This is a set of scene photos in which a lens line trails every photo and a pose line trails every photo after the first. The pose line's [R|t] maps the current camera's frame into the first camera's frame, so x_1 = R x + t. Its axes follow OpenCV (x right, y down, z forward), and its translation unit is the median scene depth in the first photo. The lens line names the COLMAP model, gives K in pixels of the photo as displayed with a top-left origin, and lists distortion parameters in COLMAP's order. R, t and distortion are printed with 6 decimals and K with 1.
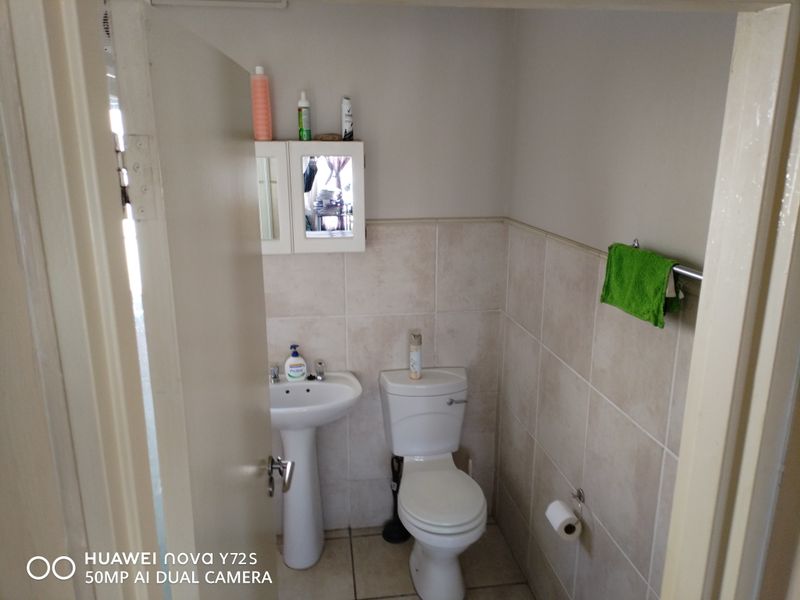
lens RADIAL K [[598.8, 0, 400.0], [0, 598.8, 300.0], [0, 0, 1]] dist [0.074522, -0.095175]
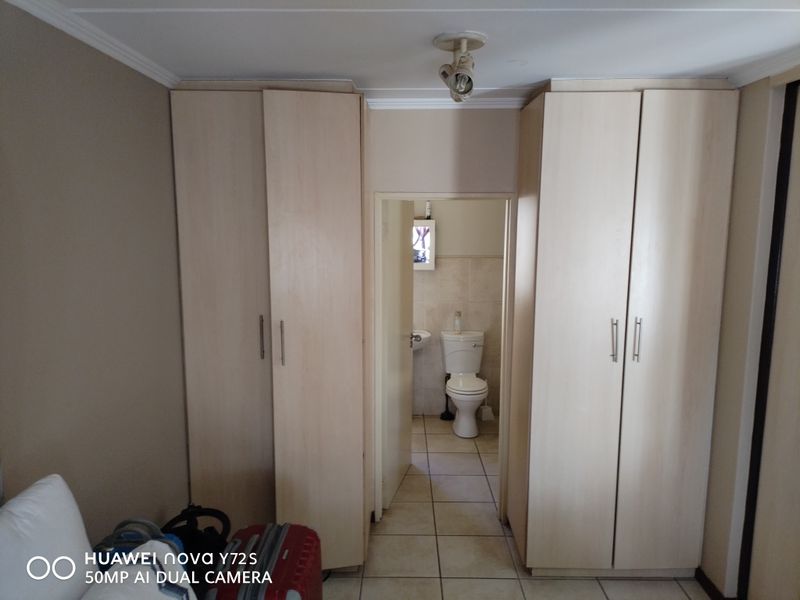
lens RADIAL K [[598.8, 0, 400.0], [0, 598.8, 300.0], [0, 0, 1]] dist [0.074522, -0.095175]
pose [[0.990210, 0.023060, -0.137665, 0.108268], [-0.038235, 0.993347, -0.108625, 0.243918], [0.134244, 0.112825, 0.984505, -1.028558]]
